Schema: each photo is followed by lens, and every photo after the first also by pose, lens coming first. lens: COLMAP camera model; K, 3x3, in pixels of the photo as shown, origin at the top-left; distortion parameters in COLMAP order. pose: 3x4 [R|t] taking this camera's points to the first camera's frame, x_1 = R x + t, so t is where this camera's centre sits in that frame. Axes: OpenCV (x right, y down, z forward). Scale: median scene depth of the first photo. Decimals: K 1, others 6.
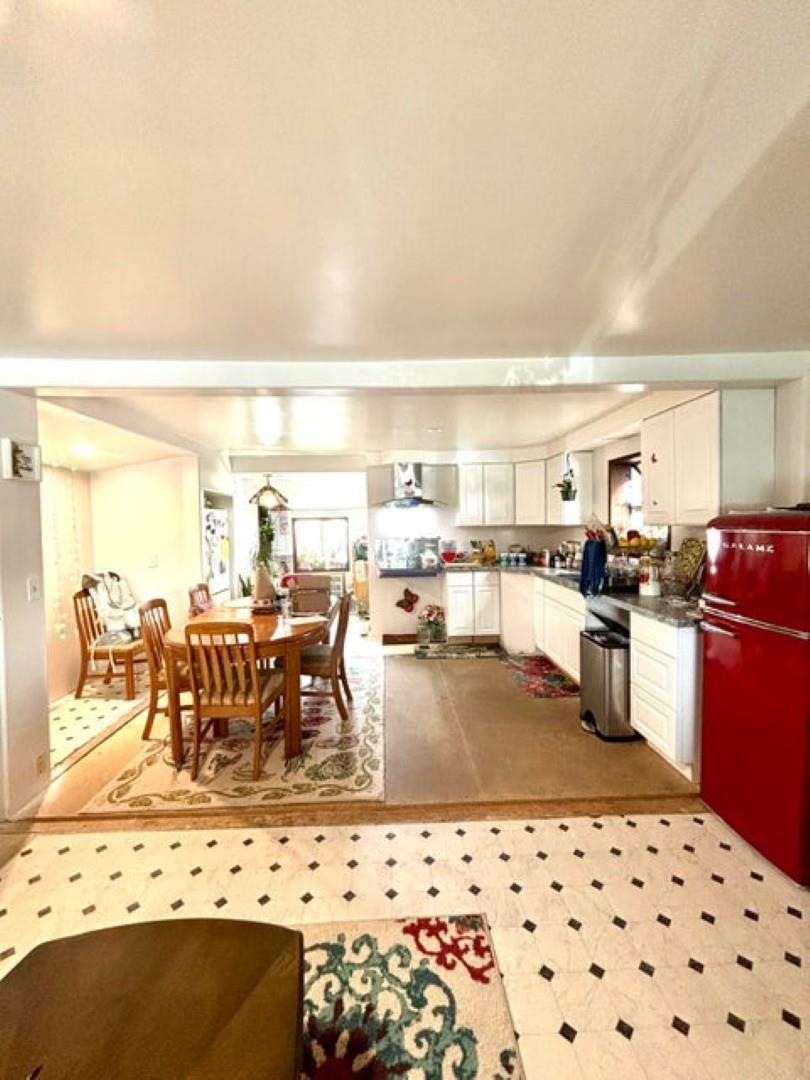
lens RADIAL K [[442.4, 0, 408.1], [0, 442.4, 537.1], [0, 0, 1]] dist [-0.000839, 0.000068]
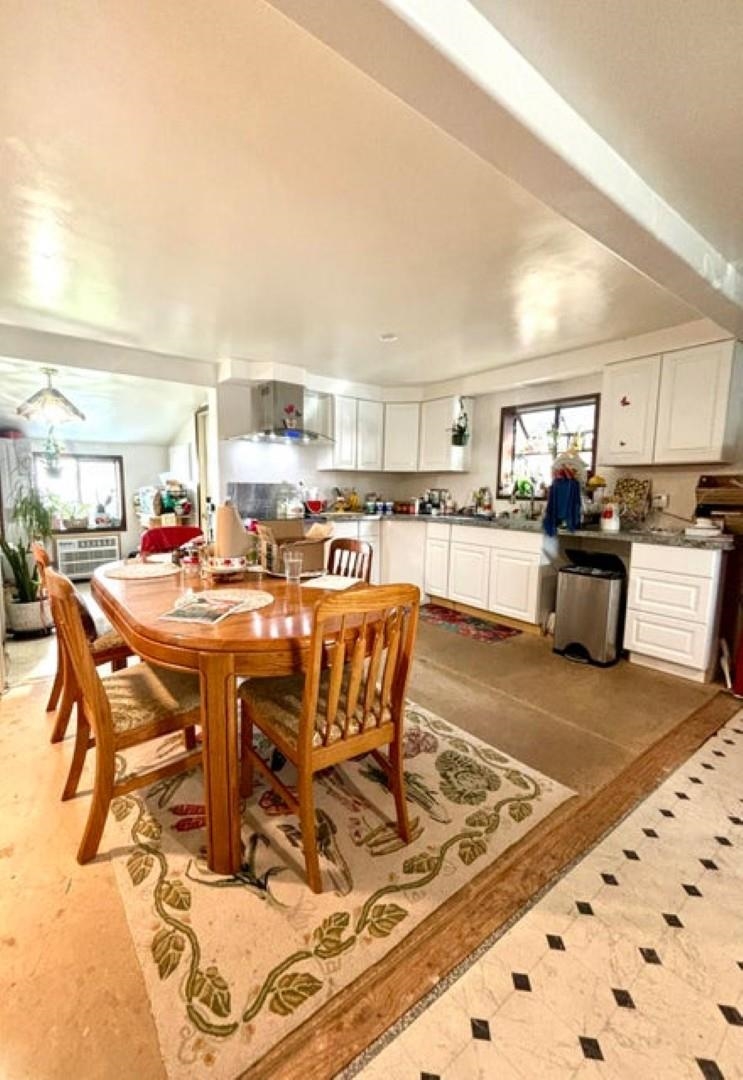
lens RADIAL K [[437.7, 0, 353.5], [0, 437.7, 540.6], [0, 0, 1]] dist [0.005795, 0.000024]
pose [[0.829699, -0.039624, 0.556803, -0.621963], [-0.008938, 0.996407, 0.084226, 0.077888], [-0.558139, -0.074859, 0.826364, 0.494068]]
